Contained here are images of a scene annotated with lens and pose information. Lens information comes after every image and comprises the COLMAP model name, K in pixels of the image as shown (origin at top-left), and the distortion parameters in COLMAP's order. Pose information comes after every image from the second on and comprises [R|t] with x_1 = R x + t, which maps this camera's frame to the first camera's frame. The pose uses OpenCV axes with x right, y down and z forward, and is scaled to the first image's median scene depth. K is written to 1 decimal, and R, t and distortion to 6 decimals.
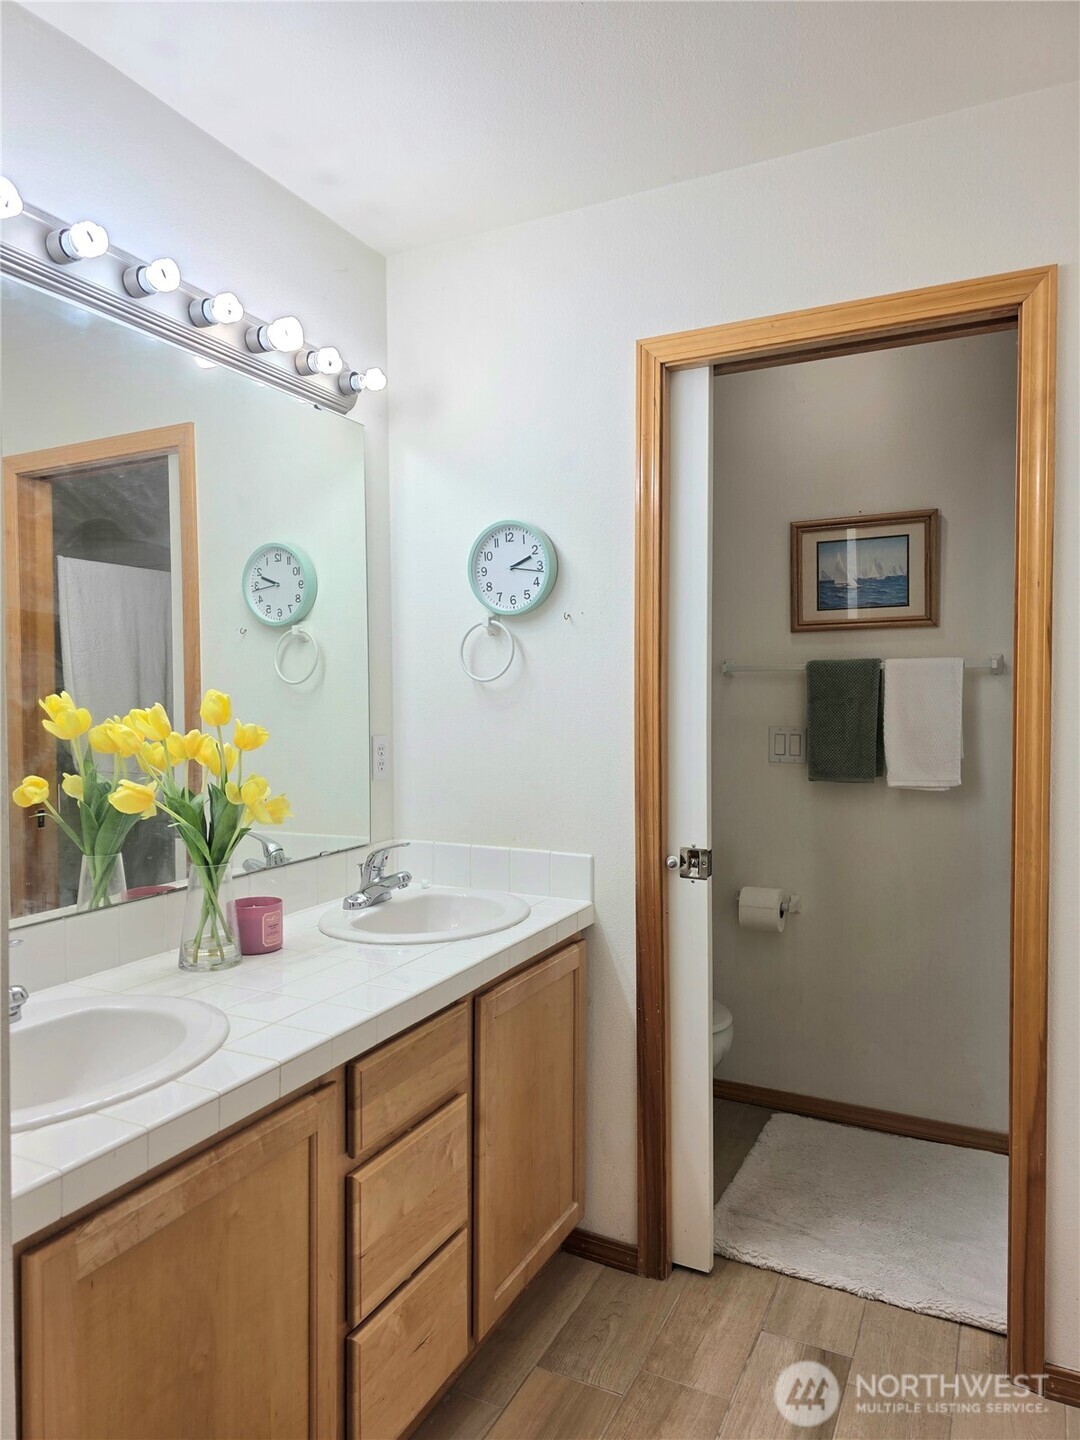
lens RADIAL K [[950.4, 0, 540.0], [0, 950.4, 720.0], [0, 0, 1]] dist [0.076506, -0.095769]
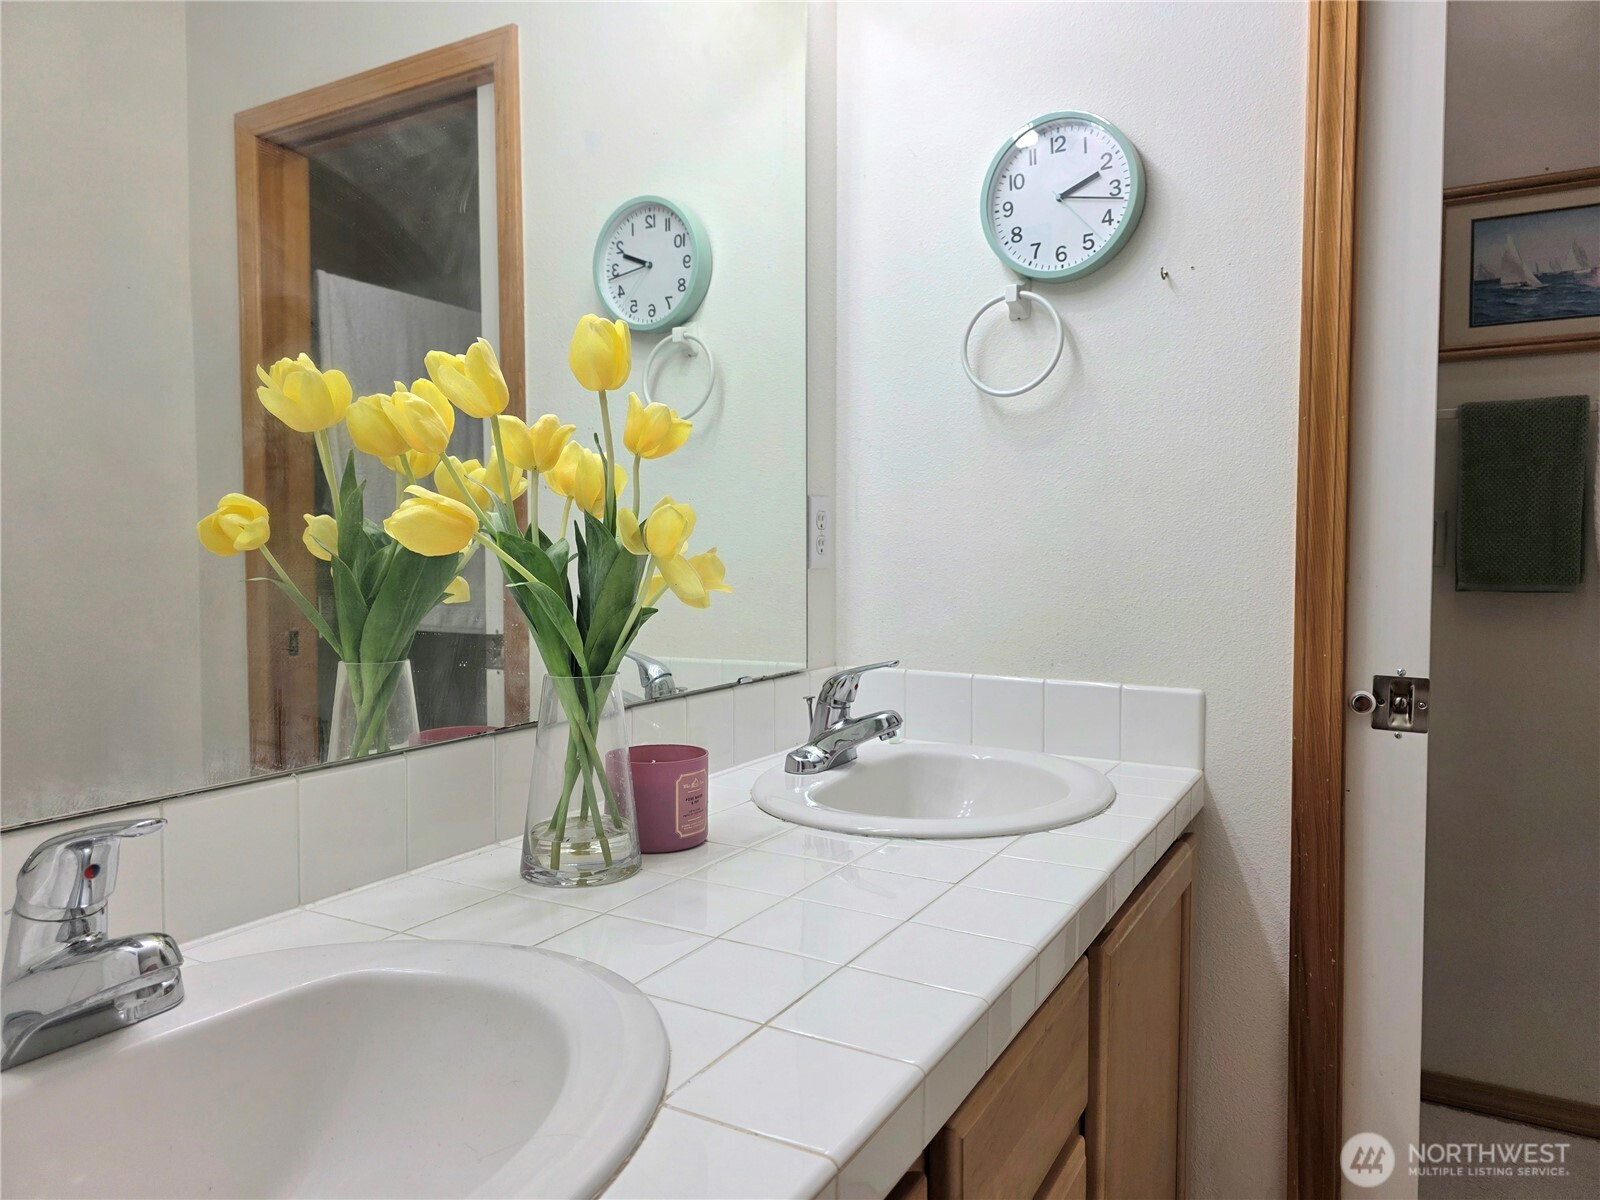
lens RADIAL K [[1056.0, 0, 824.6], [0, 1056.0, 596.5], [0, 0, 1]] dist [0.076506, -0.095769]
pose [[0.999293, 0.006719, -0.036981, -0.156275], [-0.006194, 0.999879, 0.014280, 0.080181], [0.037073, -0.014041, 0.999214, 0.355640]]
